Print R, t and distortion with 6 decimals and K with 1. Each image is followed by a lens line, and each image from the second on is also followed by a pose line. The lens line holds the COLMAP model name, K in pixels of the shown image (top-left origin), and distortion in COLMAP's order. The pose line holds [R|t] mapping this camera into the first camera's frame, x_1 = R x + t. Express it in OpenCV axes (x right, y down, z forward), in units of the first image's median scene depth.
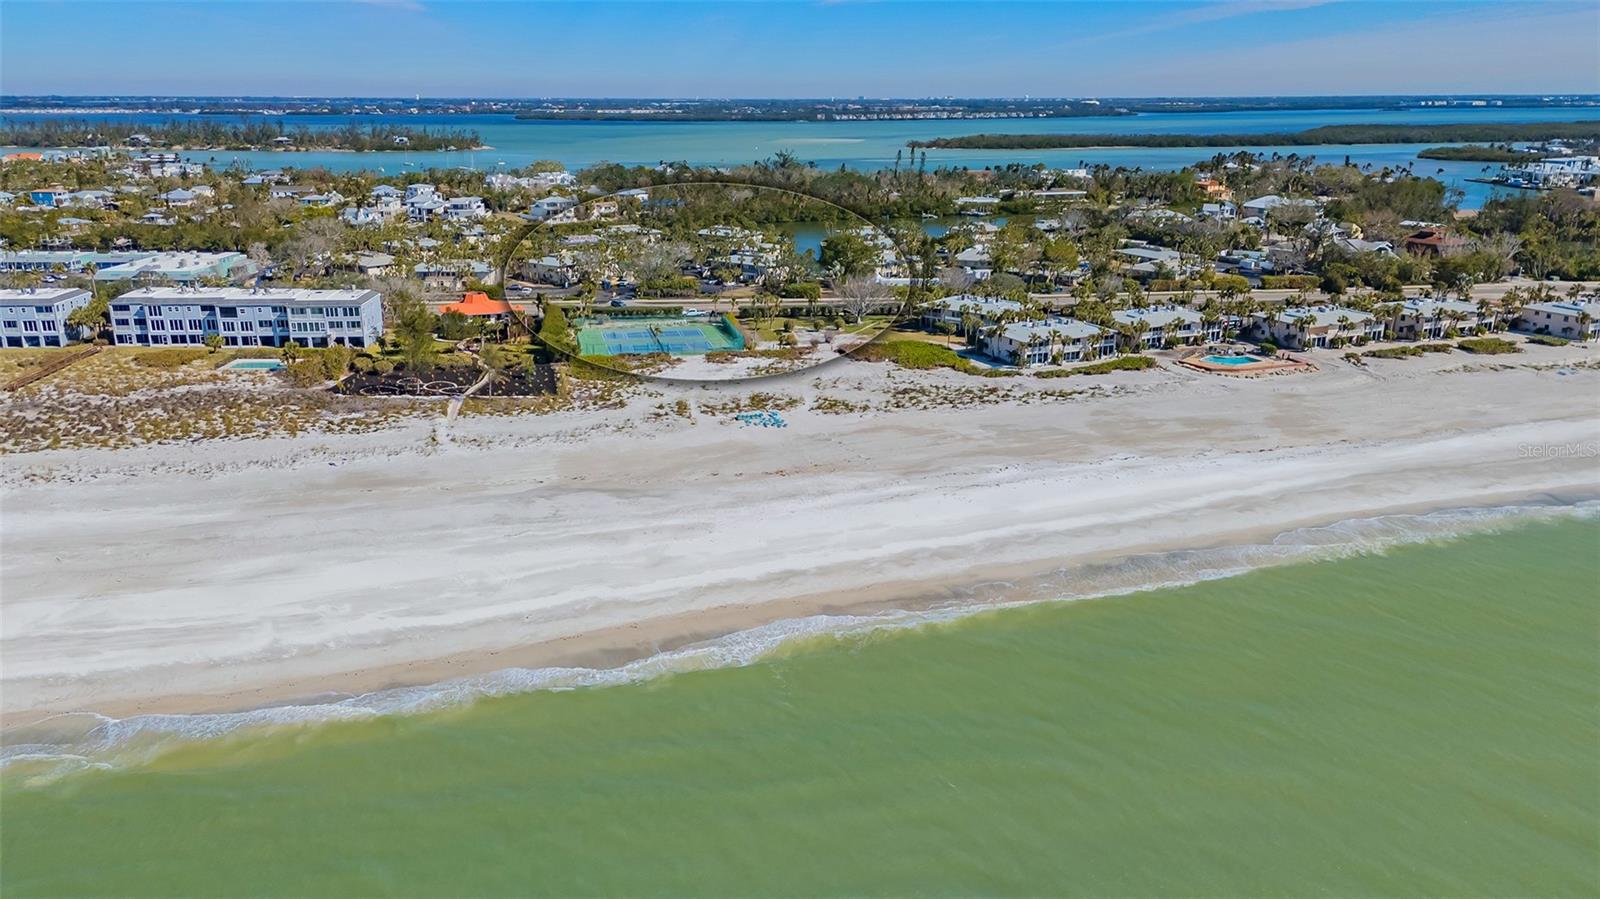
lens RADIAL K [[1162.2, 0, 798.7], [0, 1162.2, 470.5], [0, 0, 1]] dist [0.070633, -0.058708]
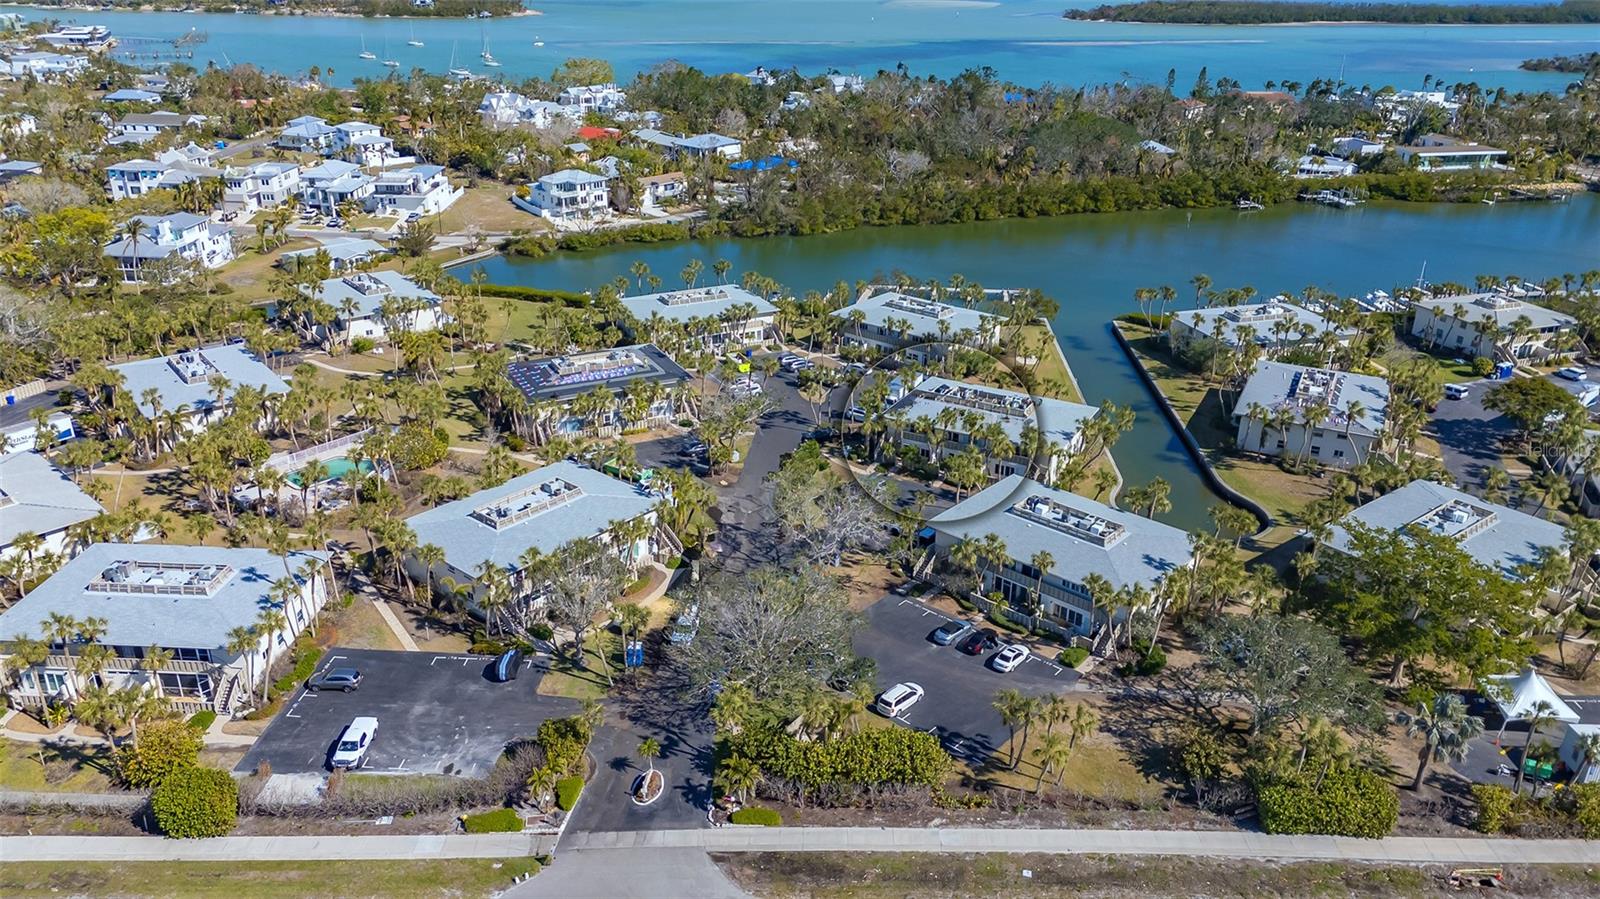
lens RADIAL K [[1162.2, 0, 798.7], [0, 1162.2, 470.5], [0, 0, 1]] dist [0.070633, -0.058708]
pose [[0.997583, 0.038689, -0.057711, -0.135586], [-0.031639, 0.992459, 0.118420, -0.329503], [0.061858, -0.116308, 0.991285, 0.912435]]
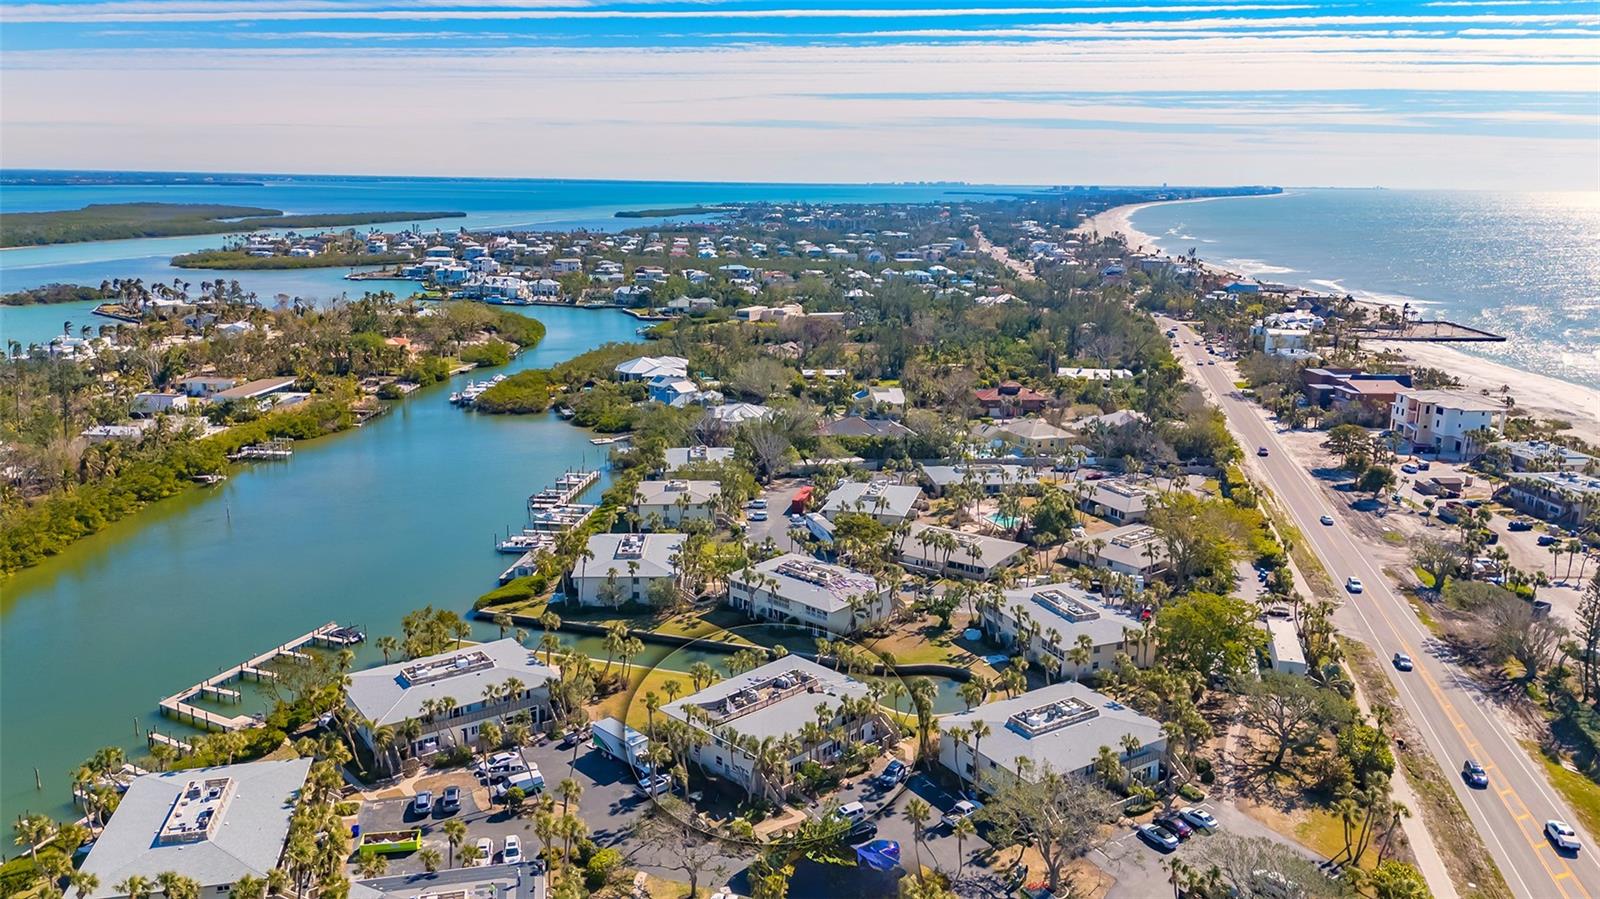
lens RADIAL K [[1162.2, 0, 798.7], [0, 1162.2, 470.5], [0, 0, 1]] dist [0.070633, -0.058708]
pose [[0.326413, -0.225864, 0.917845, -0.568040], [0.277687, 0.951097, 0.135293, -0.473294], [-0.903518, 0.210713, 0.373170, 1.266395]]
